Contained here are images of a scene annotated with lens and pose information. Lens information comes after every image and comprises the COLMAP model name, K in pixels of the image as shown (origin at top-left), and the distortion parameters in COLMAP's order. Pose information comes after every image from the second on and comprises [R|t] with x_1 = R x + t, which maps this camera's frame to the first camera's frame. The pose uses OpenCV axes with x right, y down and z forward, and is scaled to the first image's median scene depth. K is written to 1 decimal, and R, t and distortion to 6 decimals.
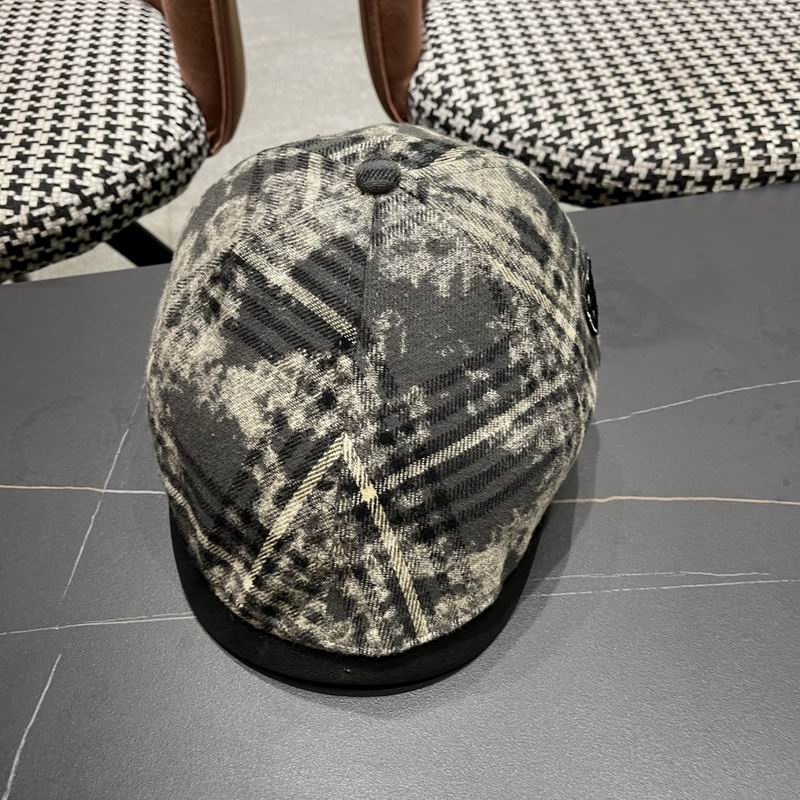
lens RADIAL K [[832.5, 0, 410.9], [0, 832.5, 407.4], [0, 0, 1]] dist [0.014610, 0.000000]
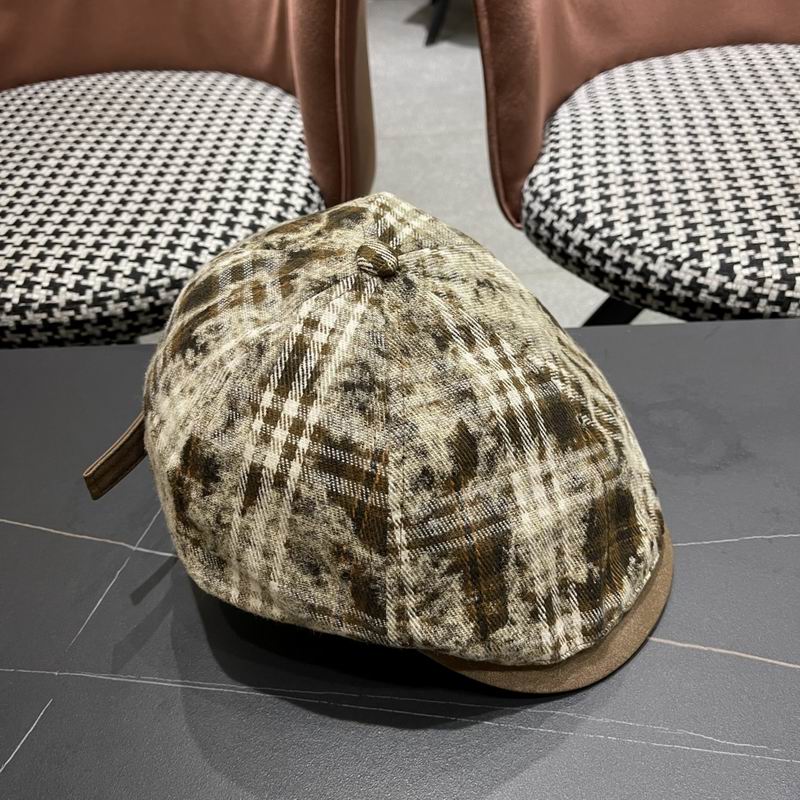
lens RADIAL K [[832.5, 0, 410.8], [0, 832.5, 403.2], [0, 0, 1]] dist [0.014610, 0.000000]
pose [[0.972288, 0.106521, -0.208109, 0.117488], [-0.125396, 0.988902, -0.079676, -0.028621], [0.197313, 0.103564, 0.974855, 0.007957]]
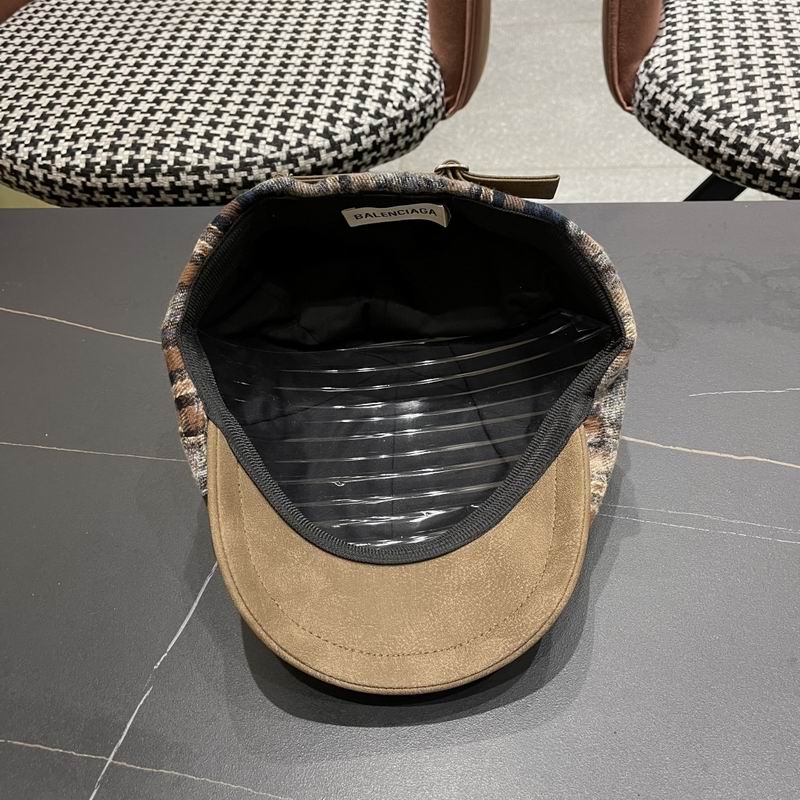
lens RADIAL K [[832.5, 0, 400.5], [0, 832.5, 403.4], [0, 0, 1]] dist [0.014610, 0.000000]
pose [[0.957319, 0.169605, -0.234040, 0.033201], [-0.166393, 0.985488, 0.033552, 0.051633], [0.236334, 0.006823, 0.971648, -0.107410]]
